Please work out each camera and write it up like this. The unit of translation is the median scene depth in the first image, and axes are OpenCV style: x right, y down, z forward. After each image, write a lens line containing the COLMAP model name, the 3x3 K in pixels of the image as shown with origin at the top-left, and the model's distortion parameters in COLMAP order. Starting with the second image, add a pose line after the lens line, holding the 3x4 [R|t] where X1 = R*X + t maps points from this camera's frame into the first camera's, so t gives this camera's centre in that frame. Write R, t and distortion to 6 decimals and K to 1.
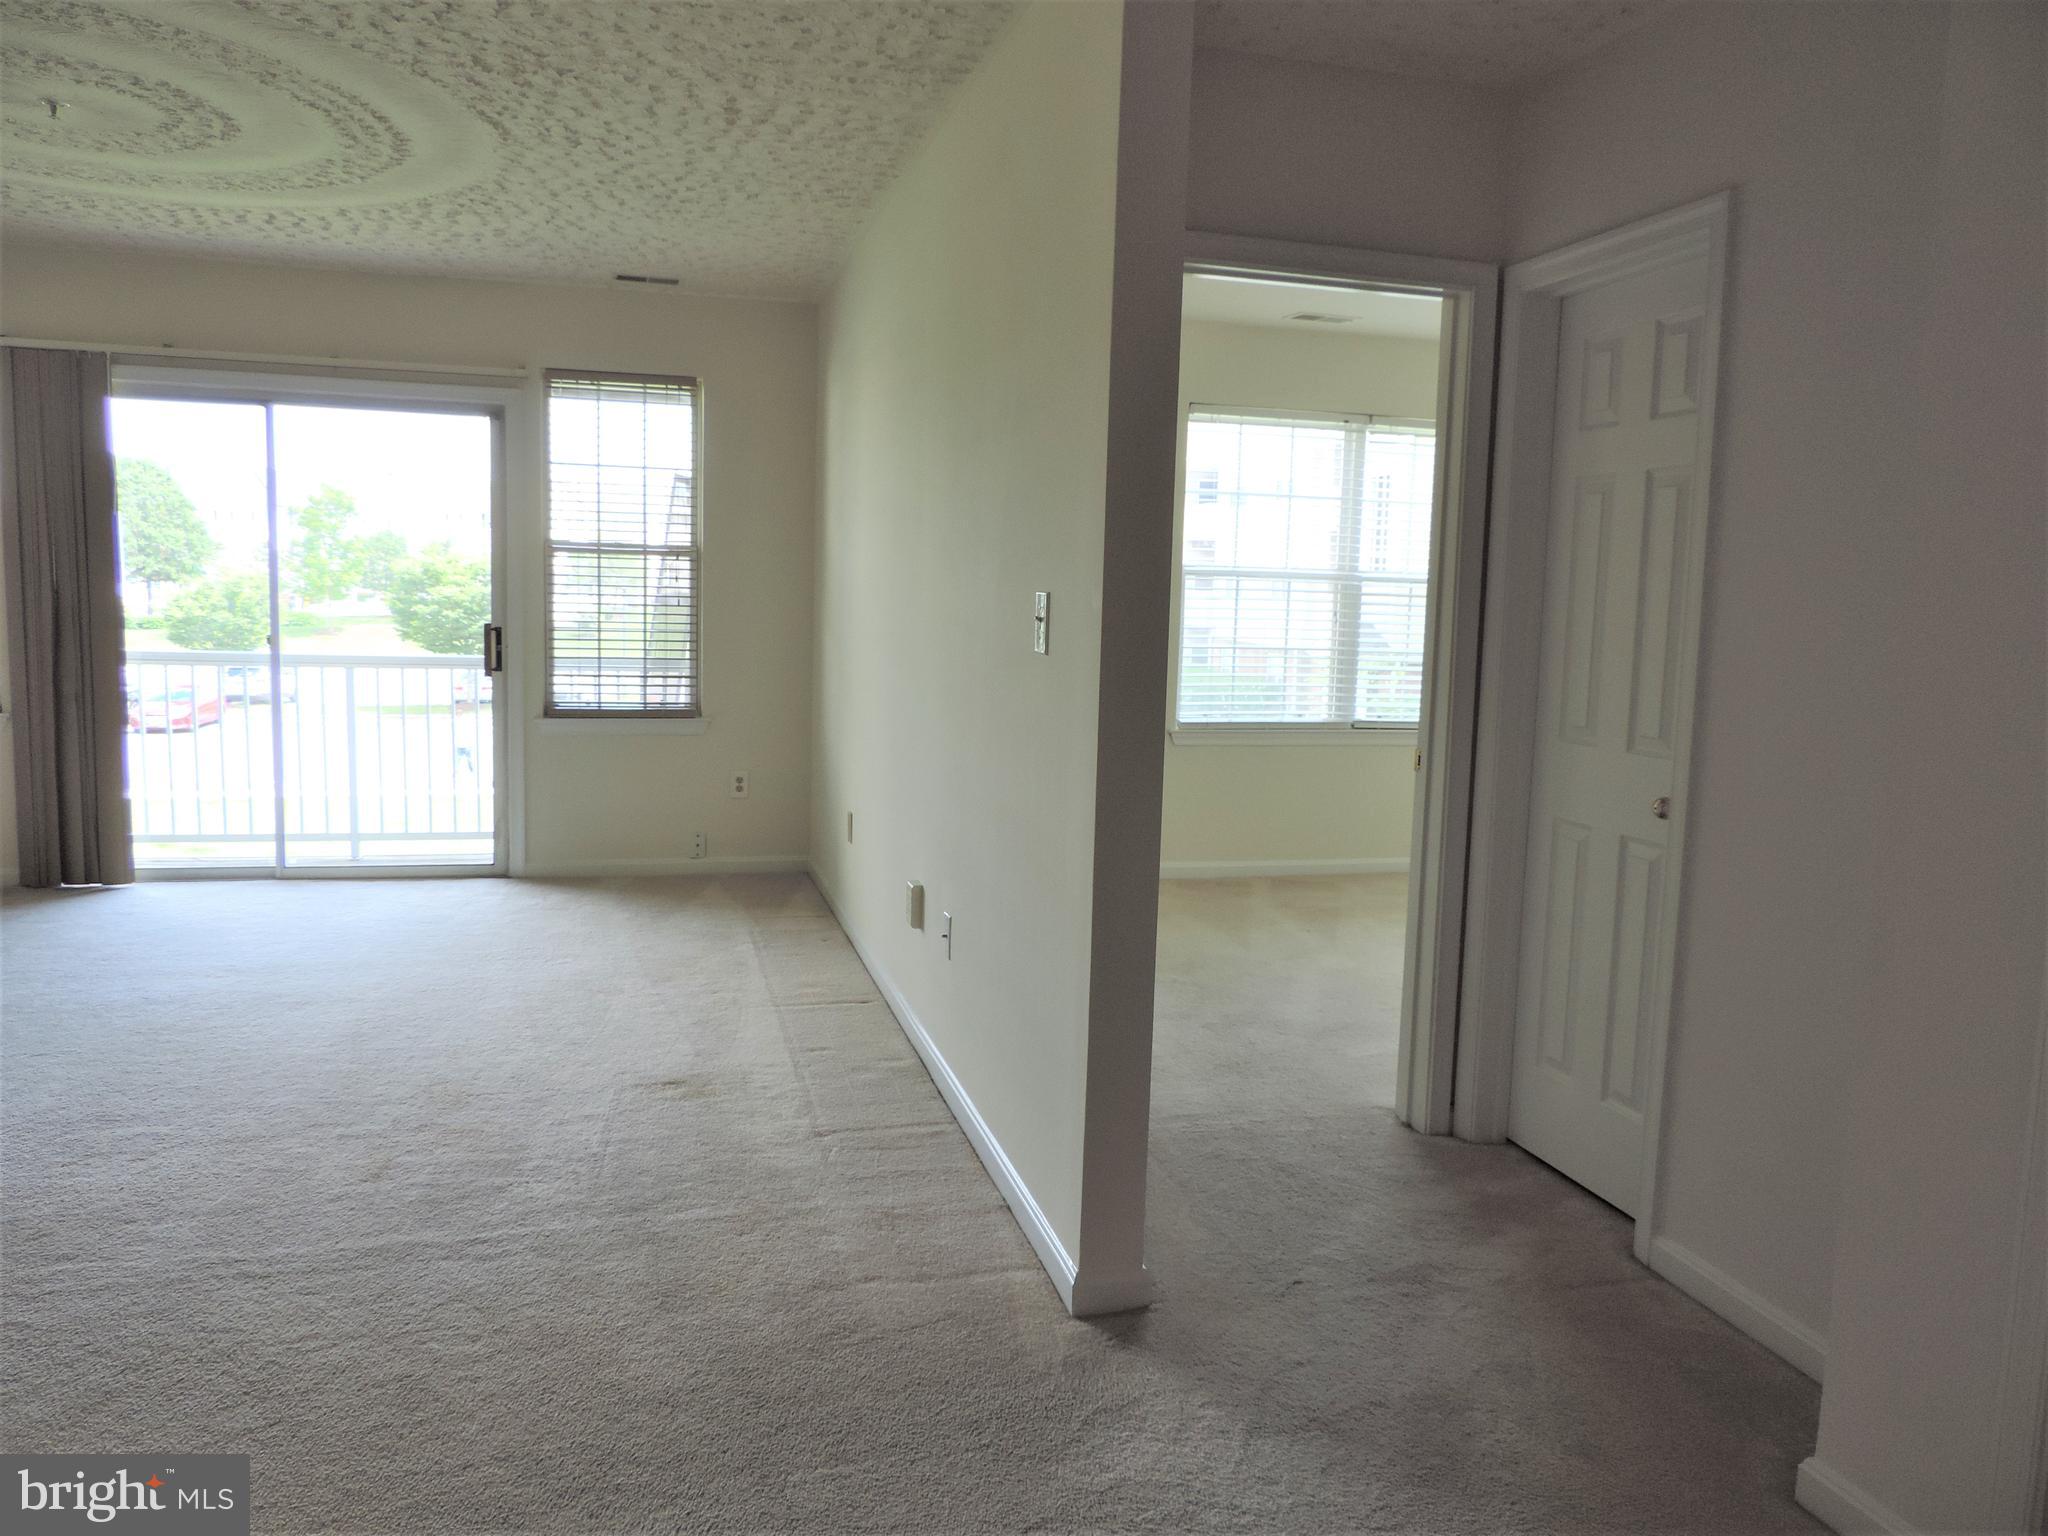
lens RADIAL K [[1458.4, 0, 1017.4], [0, 1458.4, 780.7], [0, 0, 1]] dist [-0.017829, -0.001300]
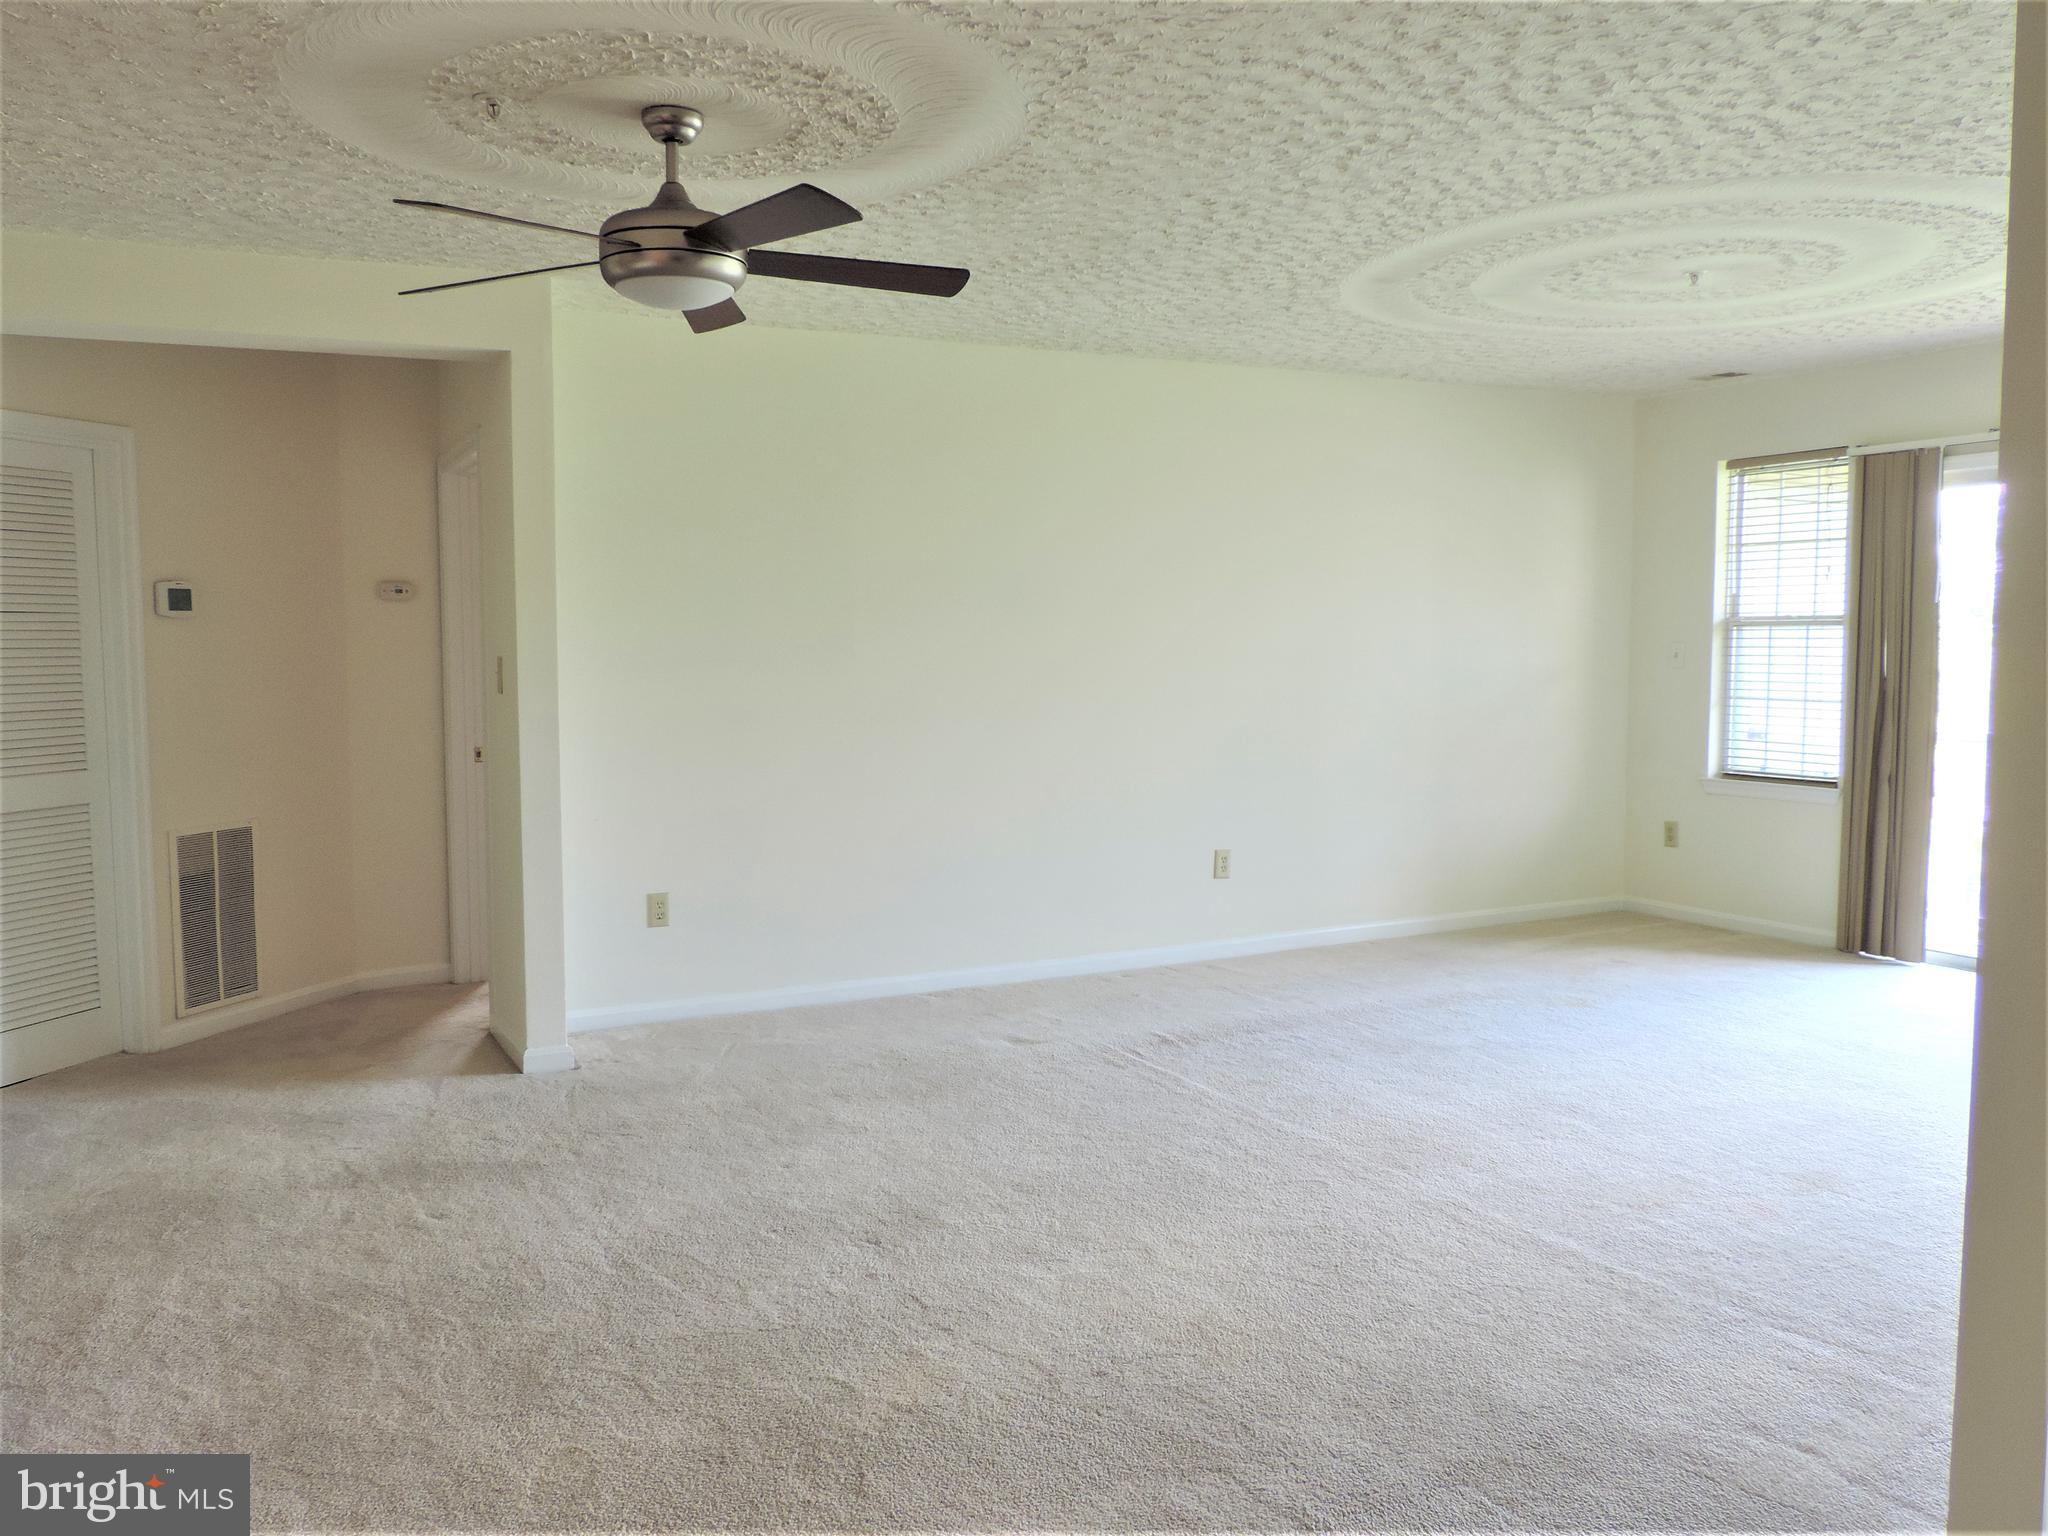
lens RADIAL K [[1623.1, 0, 1017.9], [0, 1623.1, 764.2], [0, 0, 1]] dist [-0.013491, -0.001209]
pose [[0.164984, 0.025198, -0.985974, 0.532135], [-0.104812, 0.994461, 0.007877, -0.014031], [0.980711, 0.102043, 0.166711, 0.243086]]
